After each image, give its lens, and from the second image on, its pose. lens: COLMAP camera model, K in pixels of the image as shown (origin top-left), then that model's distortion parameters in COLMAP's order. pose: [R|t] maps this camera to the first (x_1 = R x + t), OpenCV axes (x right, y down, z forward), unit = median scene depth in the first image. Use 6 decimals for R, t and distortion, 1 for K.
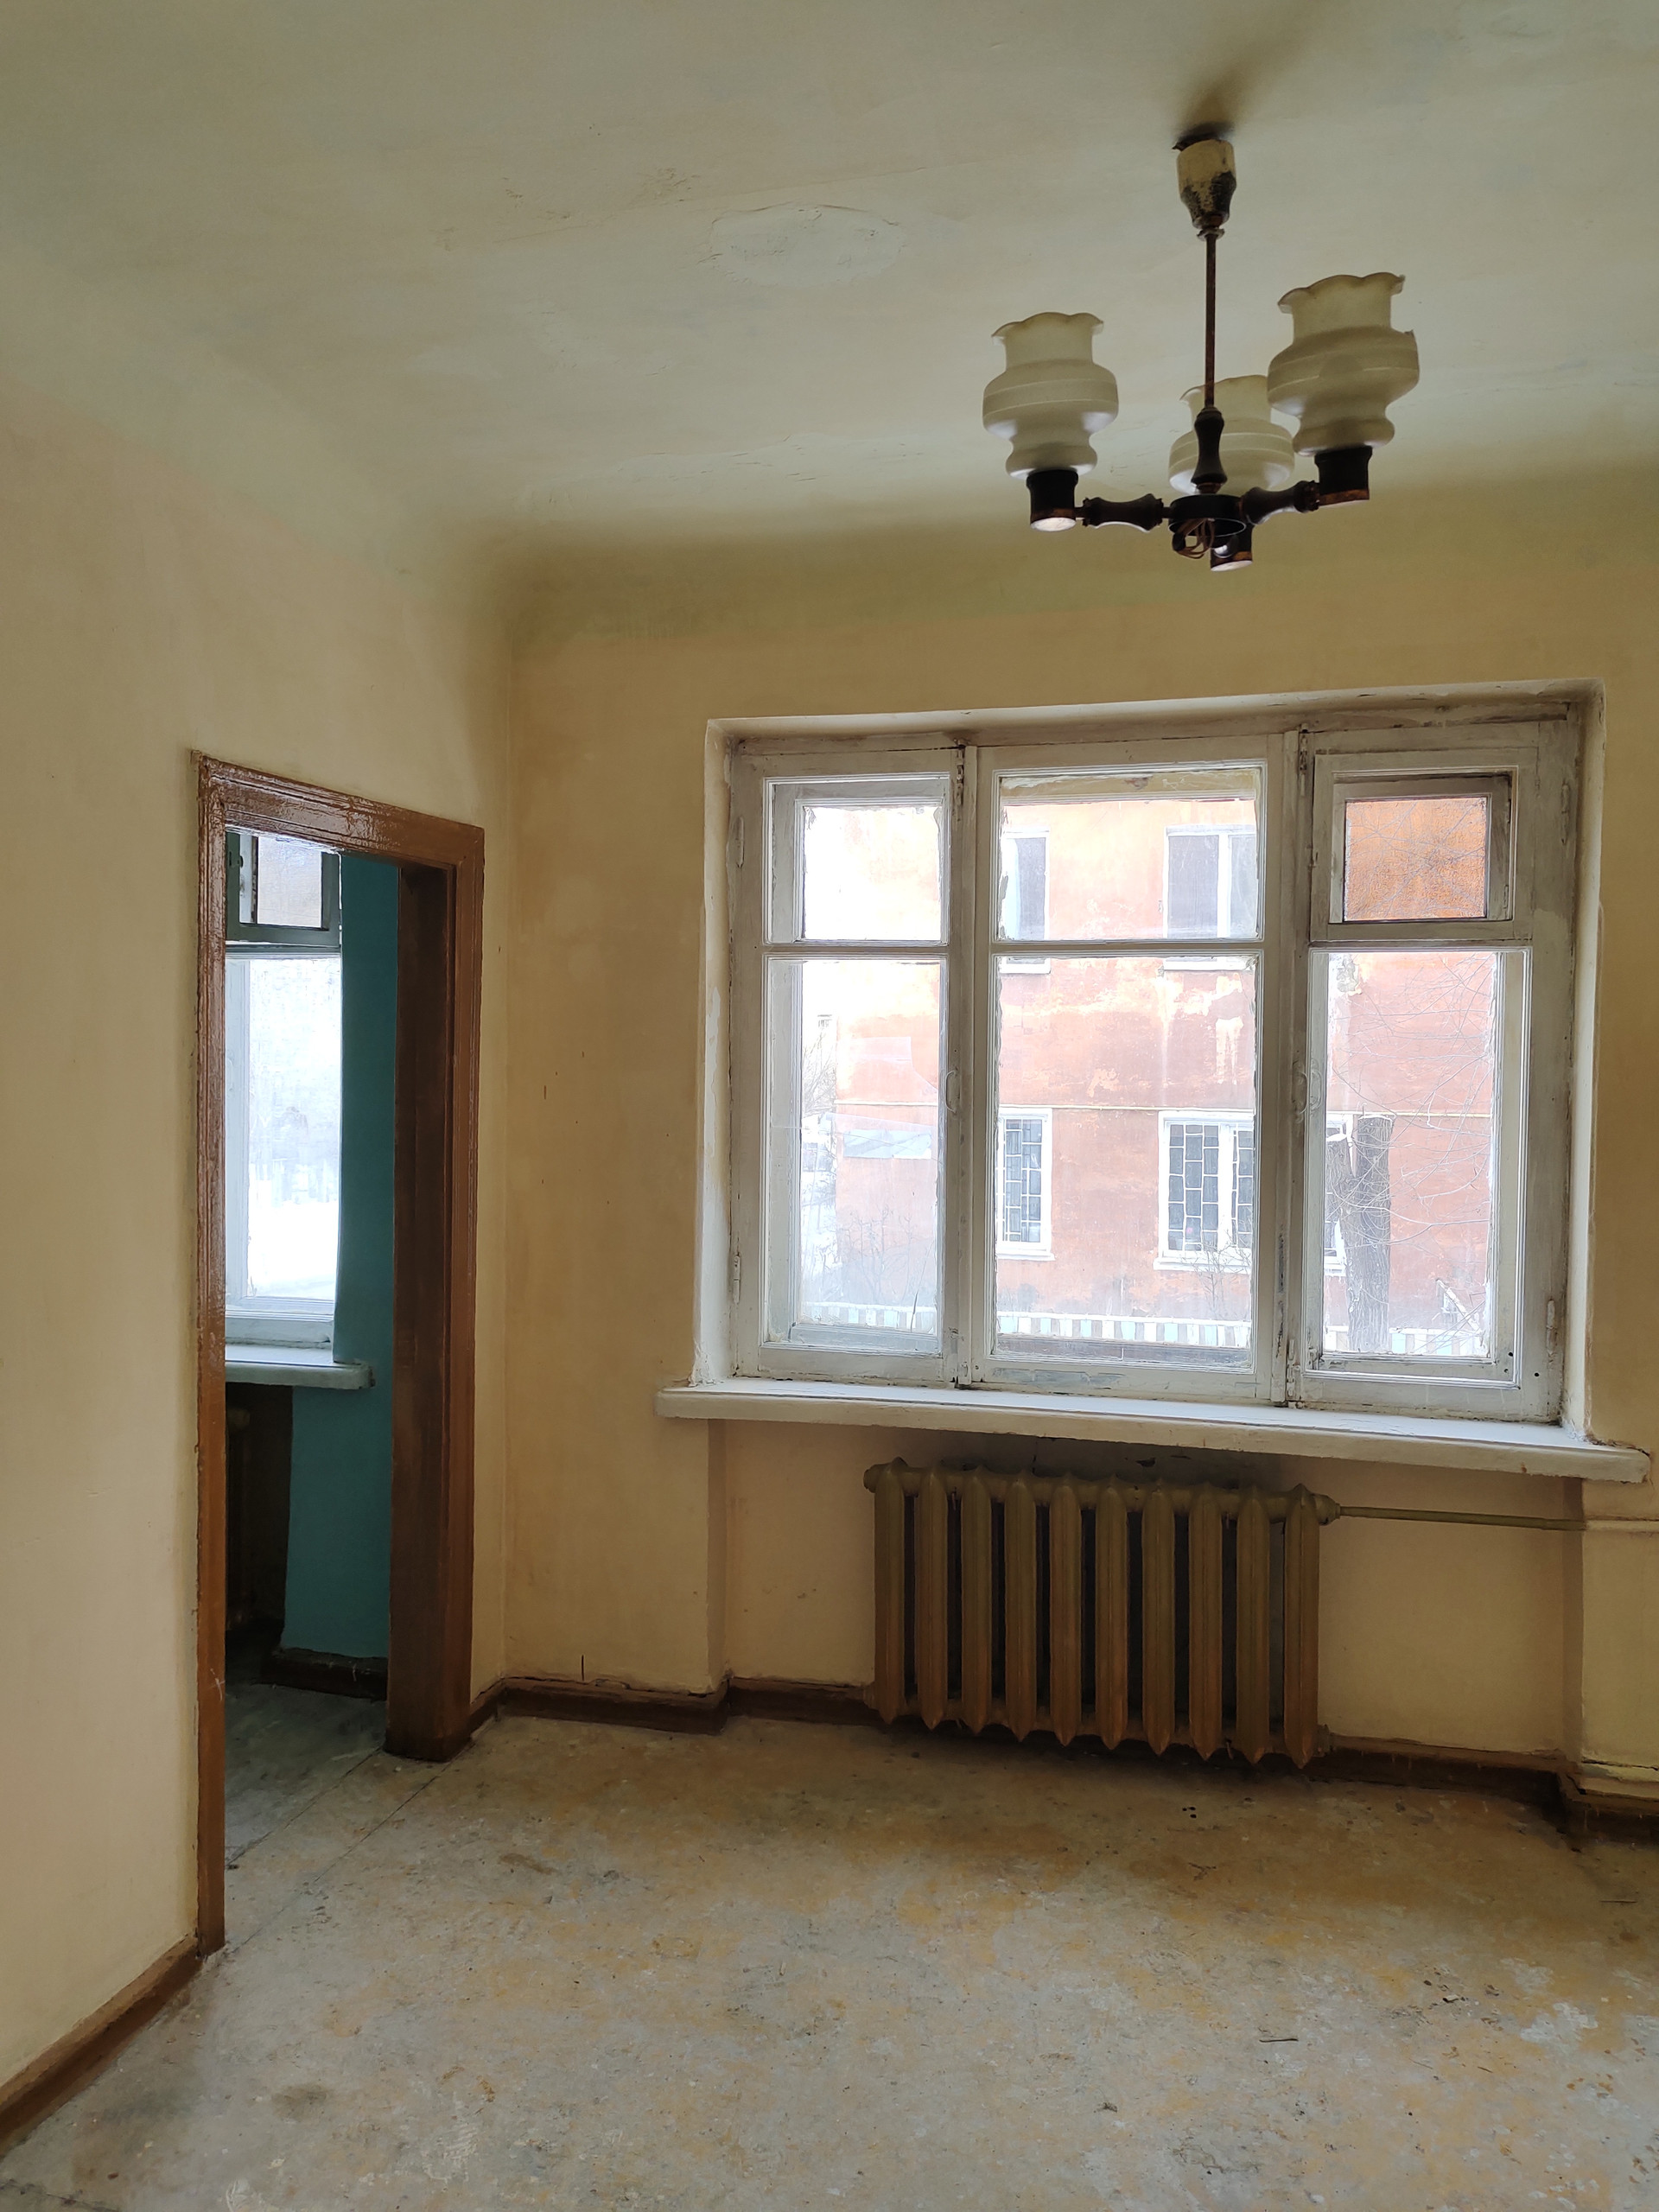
lens RADIAL K [[1643.5, 0, 840.3], [0, 1643.5, 1115.5], [0, 0, 1]] dist [0.042913, -0.038758]
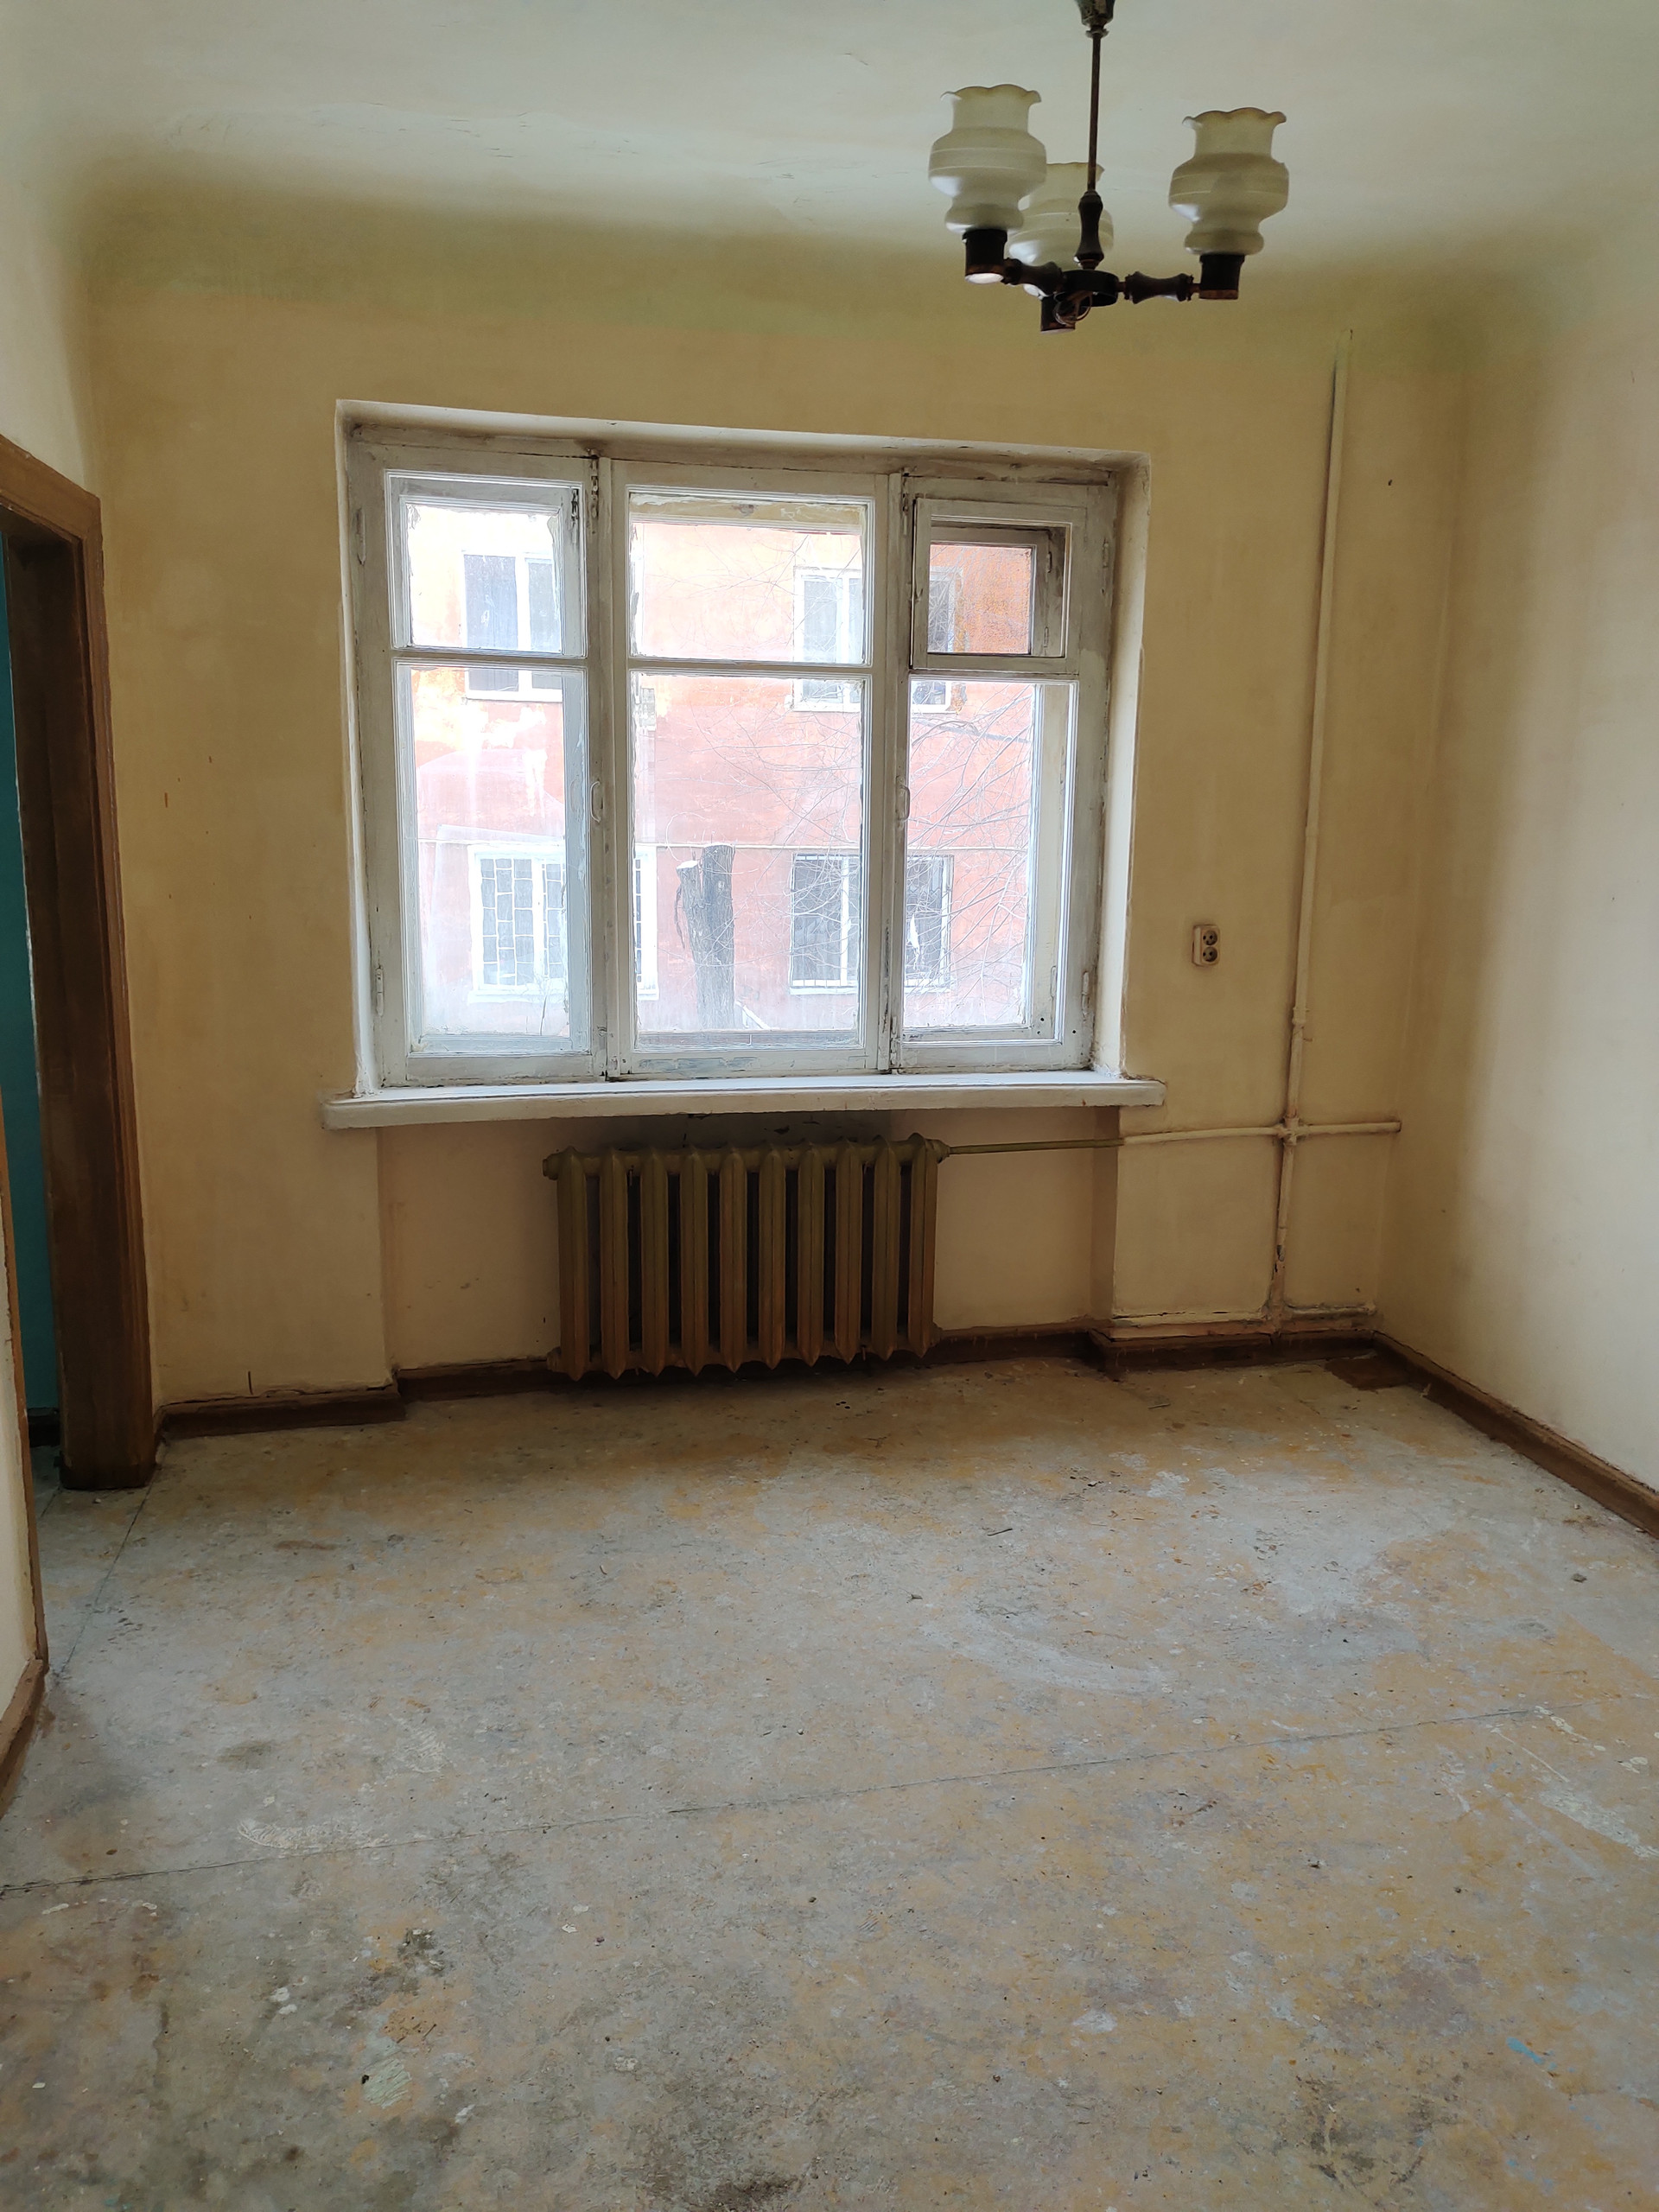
lens RADIAL K [[1643.5, 0, 836.7], [0, 1643.5, 1119.2], [0, 0, 1]] dist [0.042913, -0.038758]
pose [[0.891647, -0.081056, 0.445417, -0.306343], [0.009900, 0.987098, 0.159812, 0.020557], [-0.452624, -0.138086, 0.880945, -0.030424]]
